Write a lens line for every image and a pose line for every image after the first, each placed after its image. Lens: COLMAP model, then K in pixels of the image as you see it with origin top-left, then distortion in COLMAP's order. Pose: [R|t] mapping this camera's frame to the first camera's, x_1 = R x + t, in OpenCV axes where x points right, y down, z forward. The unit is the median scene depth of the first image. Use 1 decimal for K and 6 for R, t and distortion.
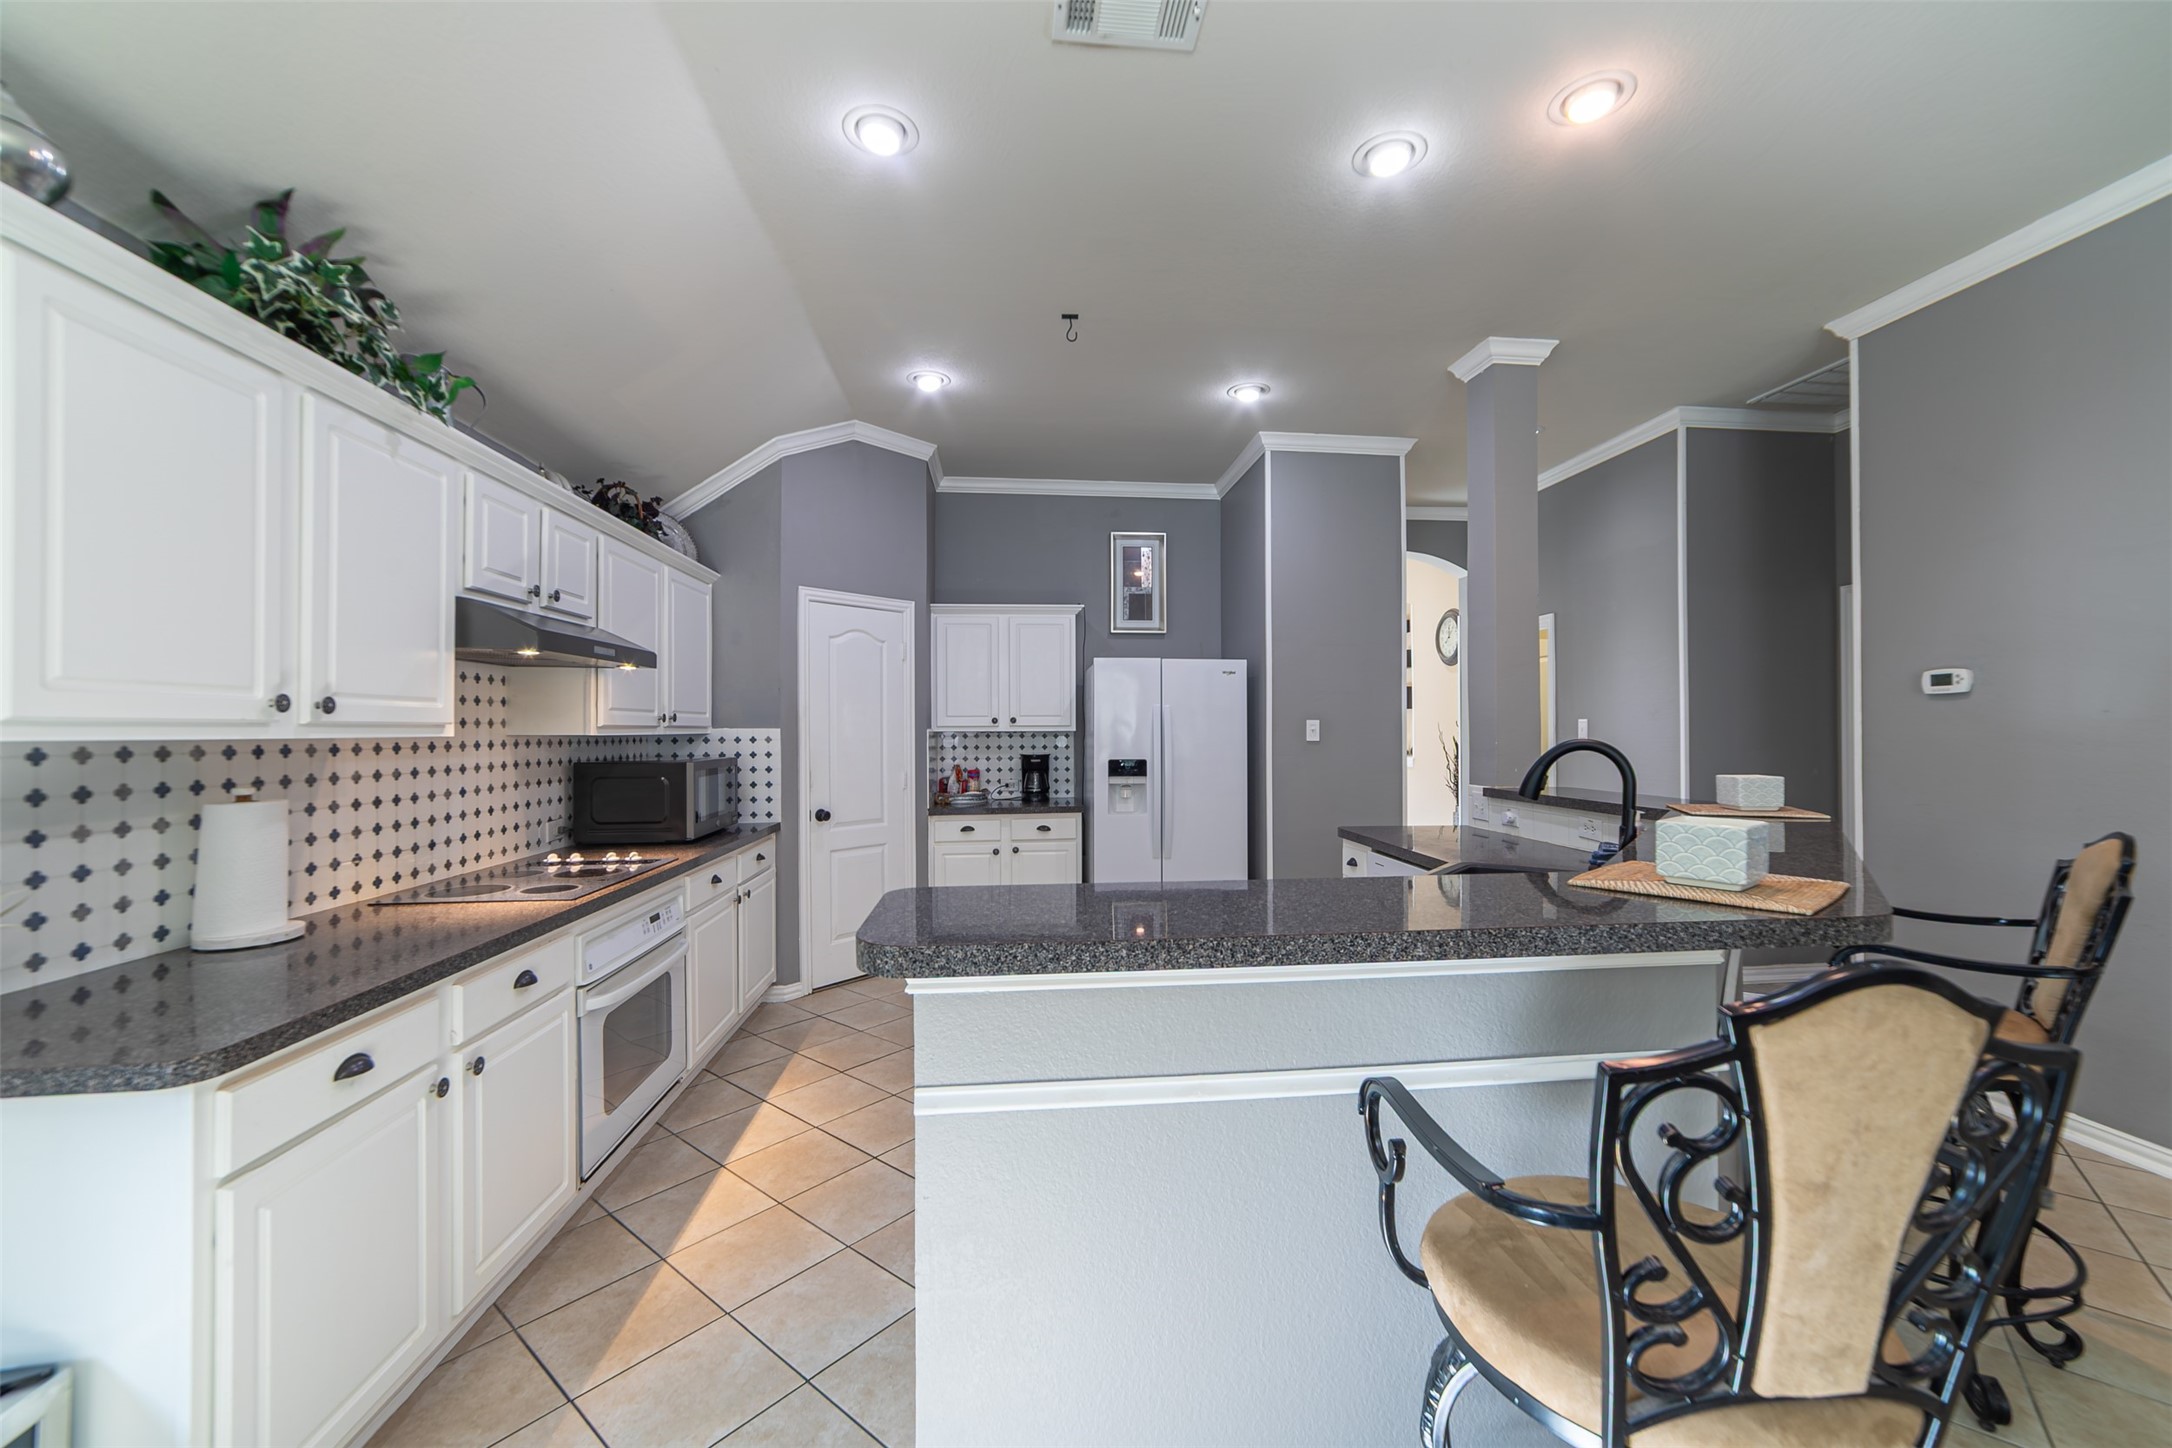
lens RADIAL K [[848.6, 0, 1101.9], [0, 848.6, 721.7], [0, 0, 1]] dist [-0.014884, 0.004335]
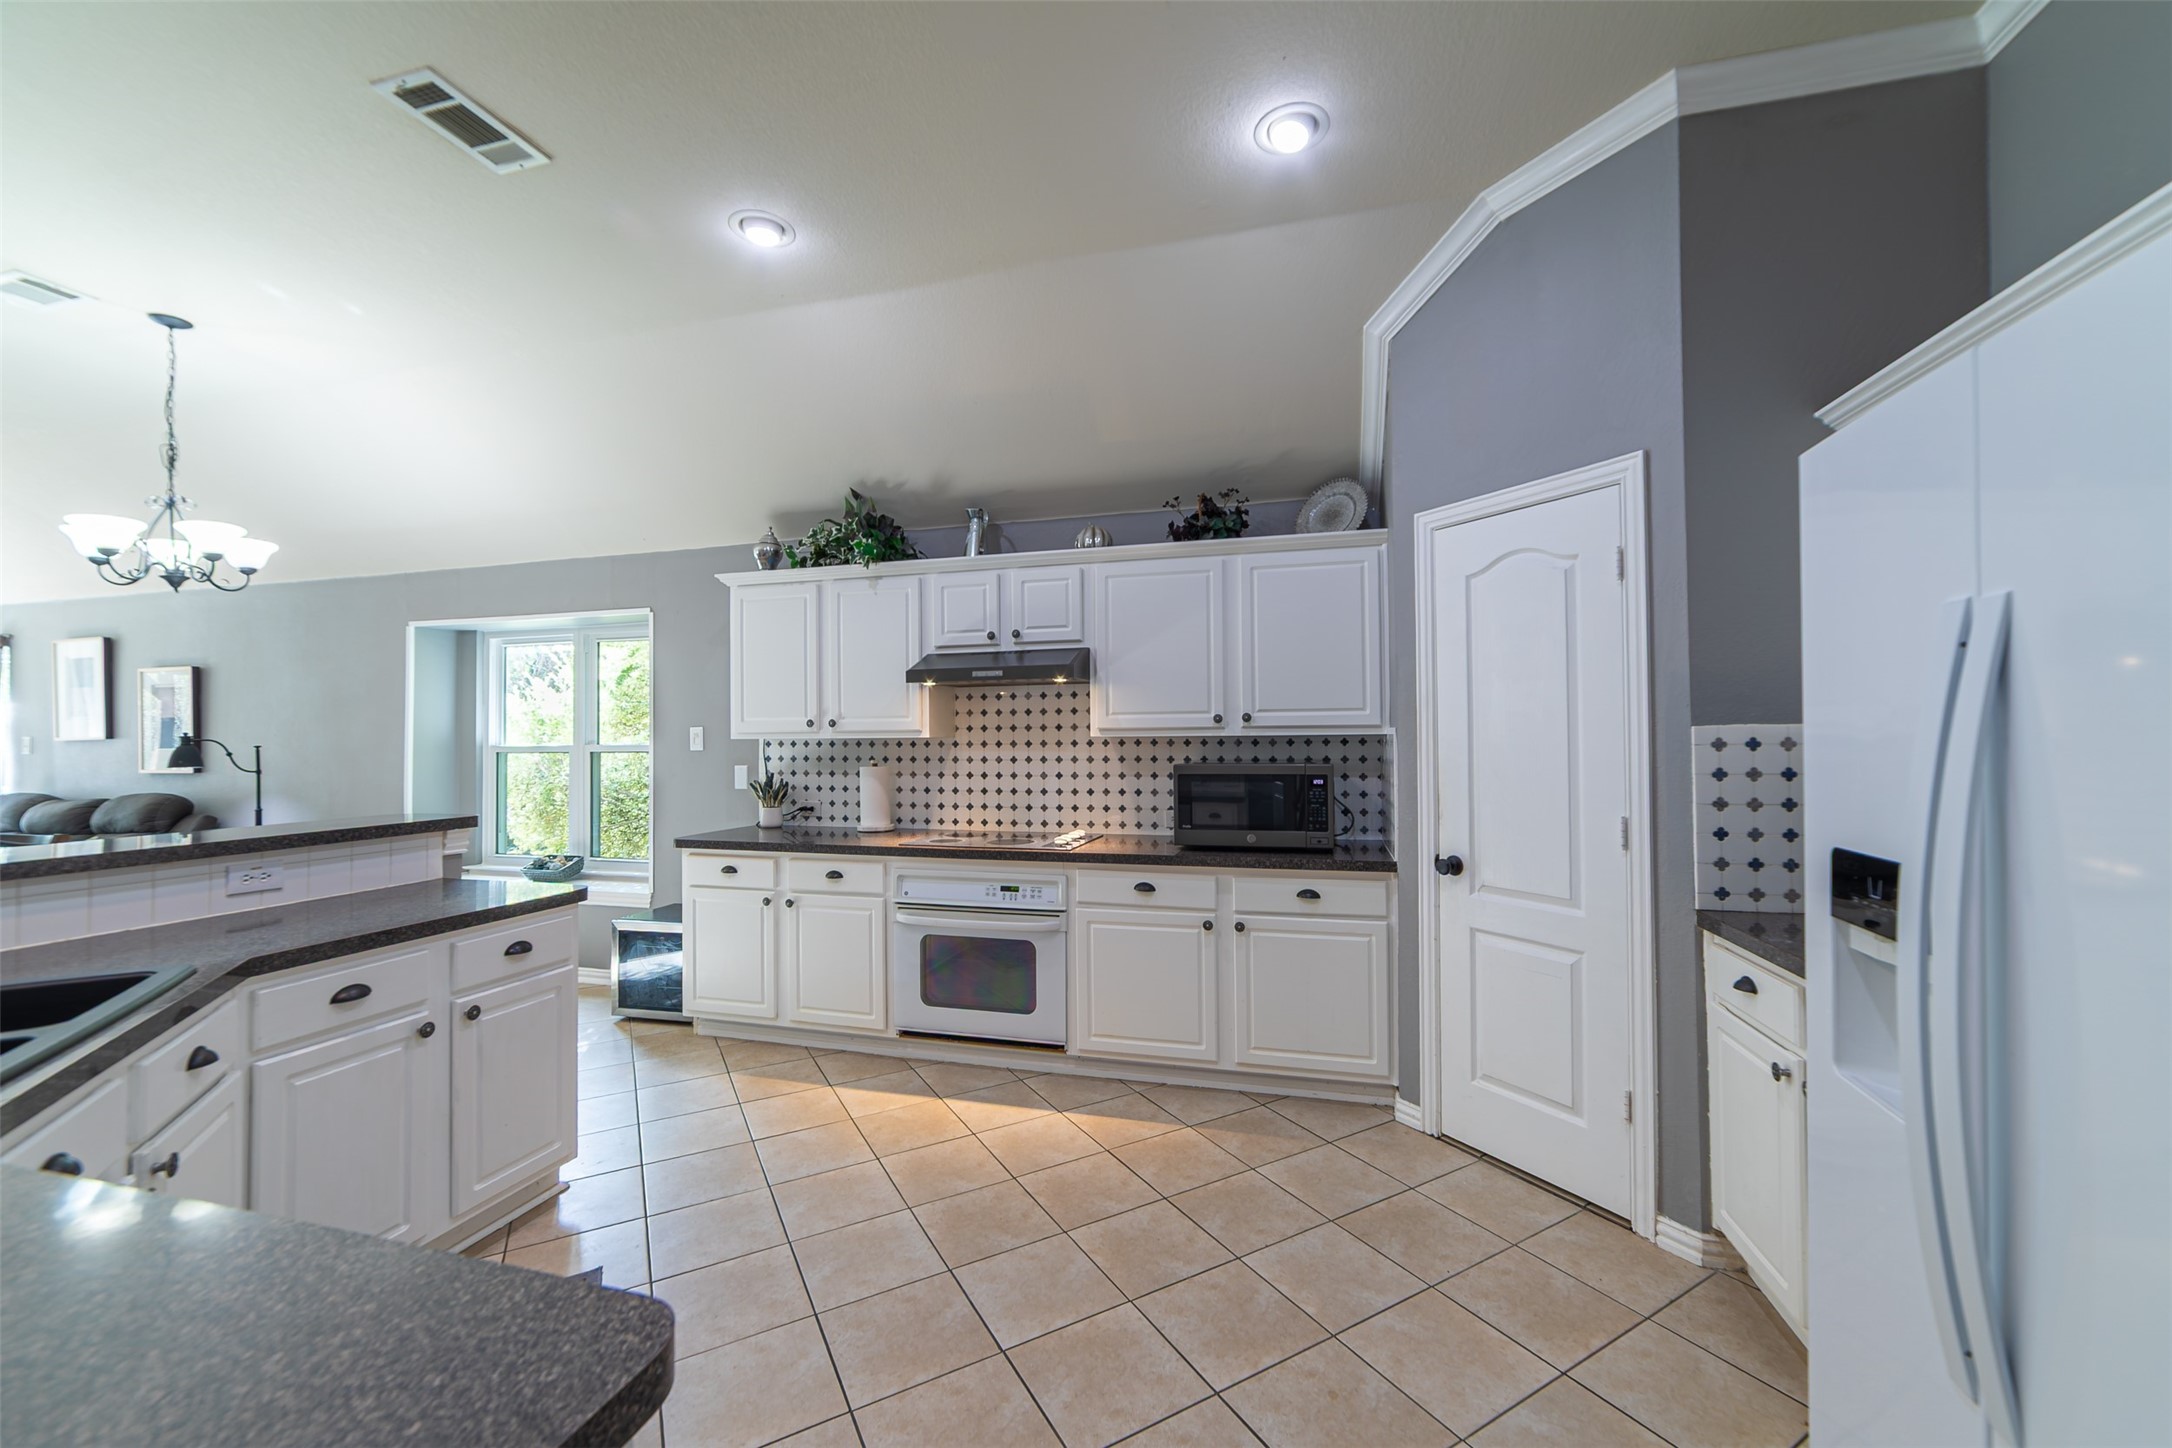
lens RADIAL K [[848.6, 0, 1095.7], [0, 848.6, 720.5], [0, 0, 1]] dist [-0.014884, 0.004335]
pose [[-0.375039, -0.007268, -0.926980, 0.448838], [0.019177, 0.999694, -0.015596, 0.010561], [0.926811, -0.023625, -0.374785, 1.280060]]
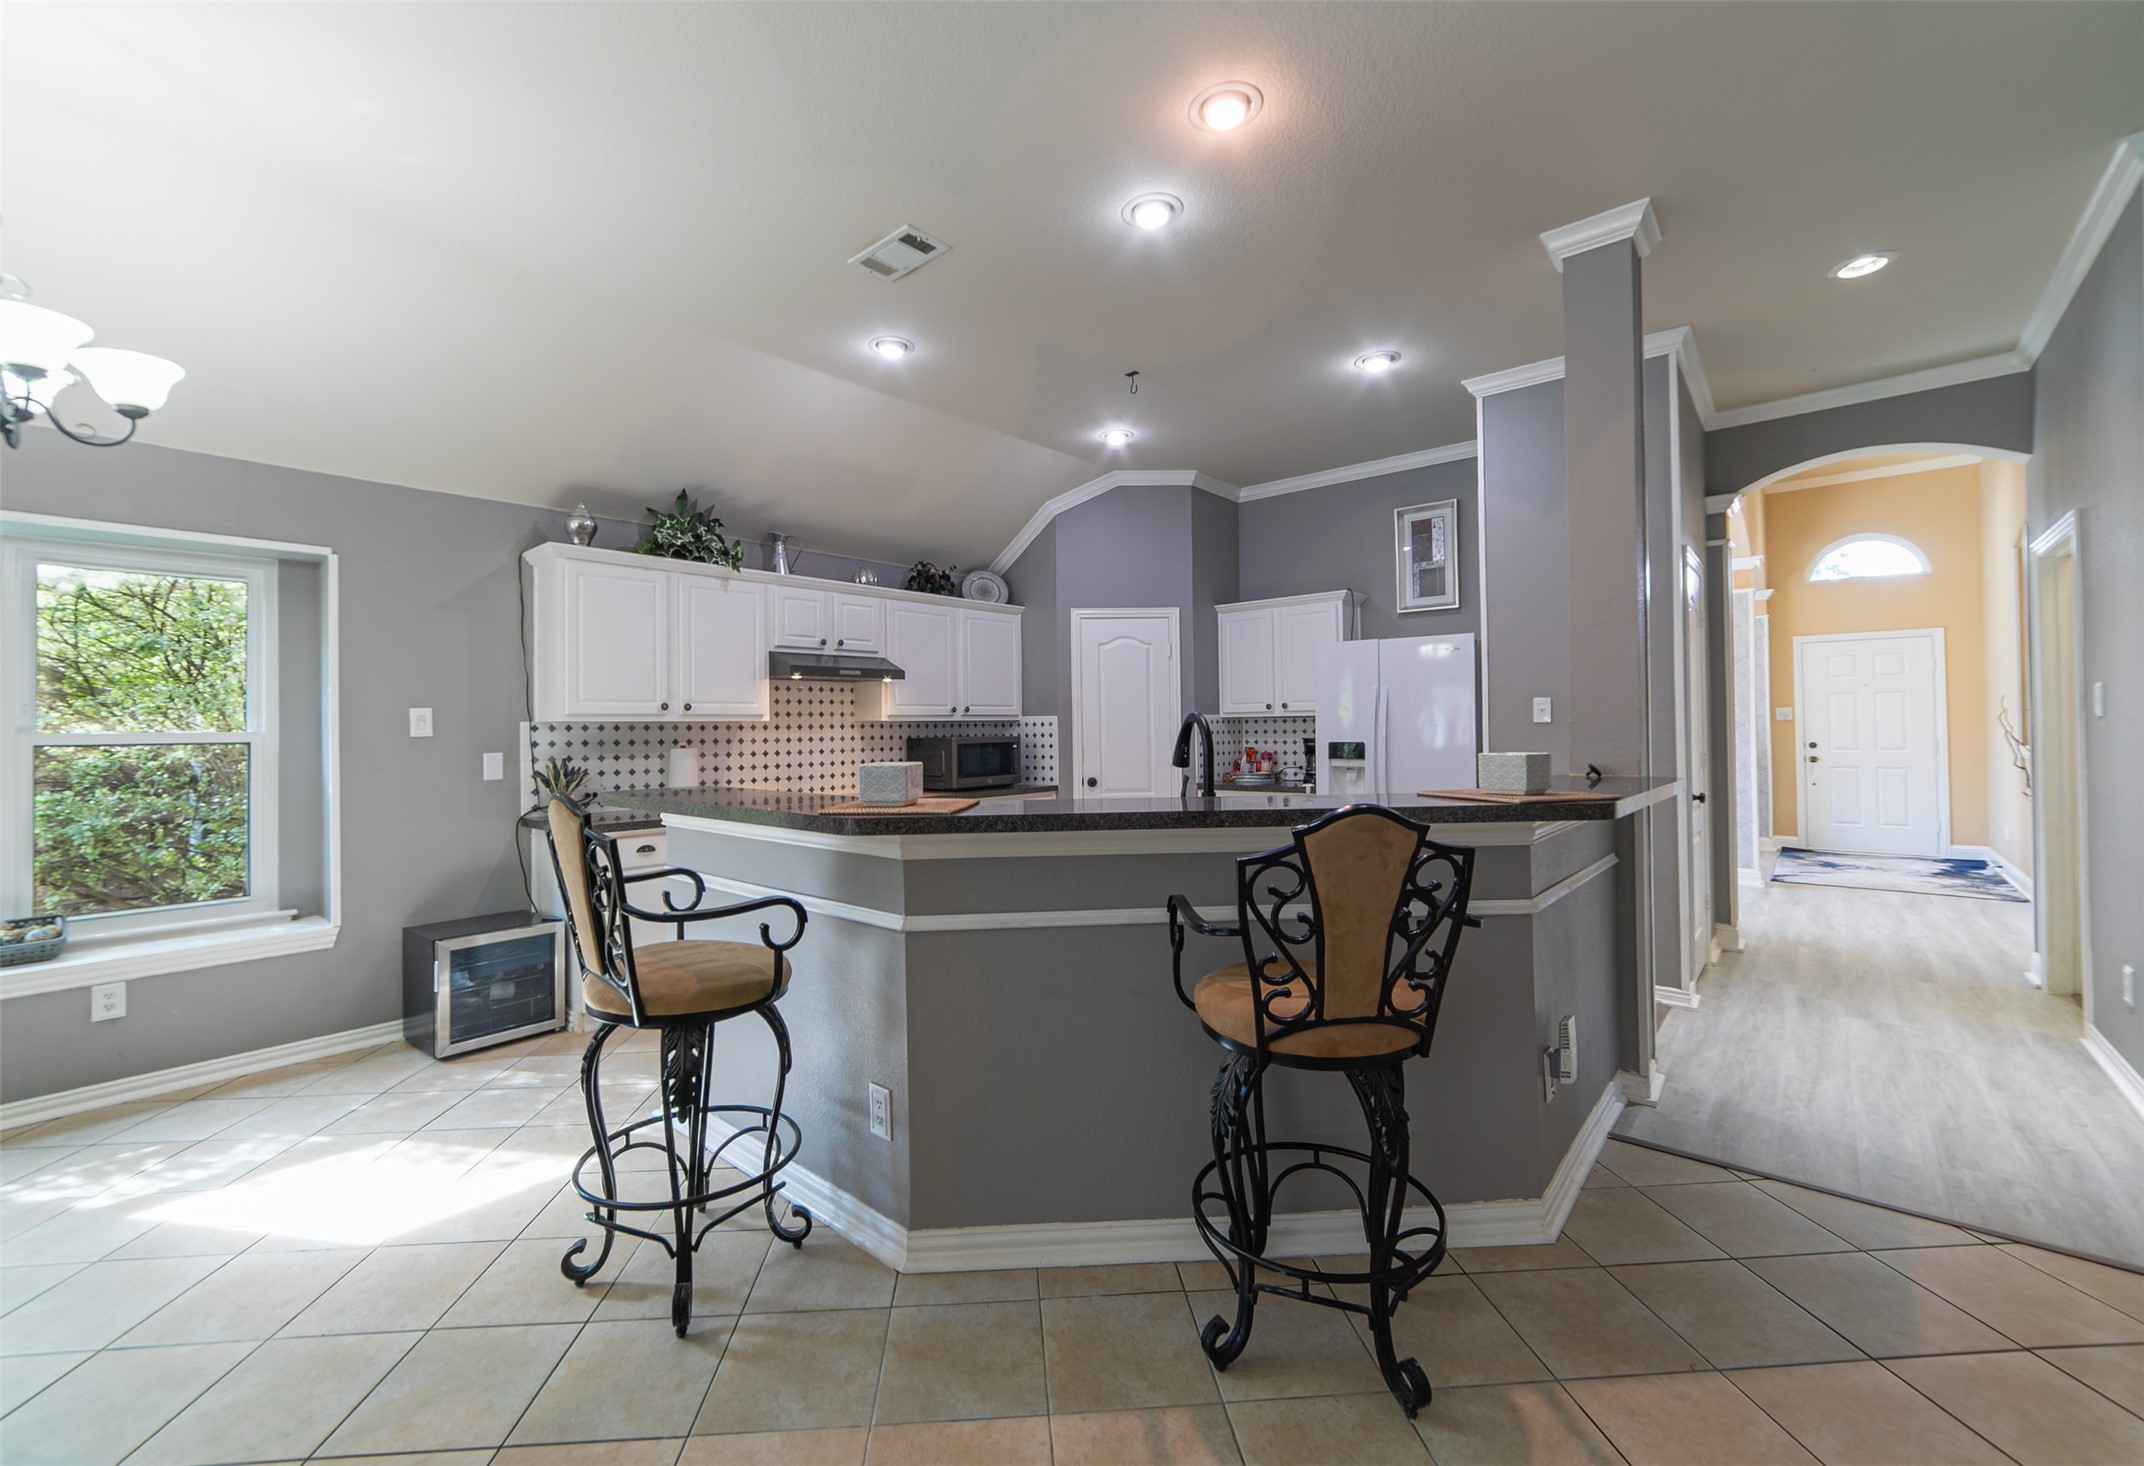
lens RADIAL K [[885.6, 0, 1050.9], [0, 885.6, 720.1], [0, 0, 1]] dist [-0.000740, 0.000278]
pose [[0.669081, -0.009122, -0.743134, 0.827865], [0.016226, 0.999866, 0.002336, 0.013914], [0.743013, -0.013621, 0.669139, 0.053224]]
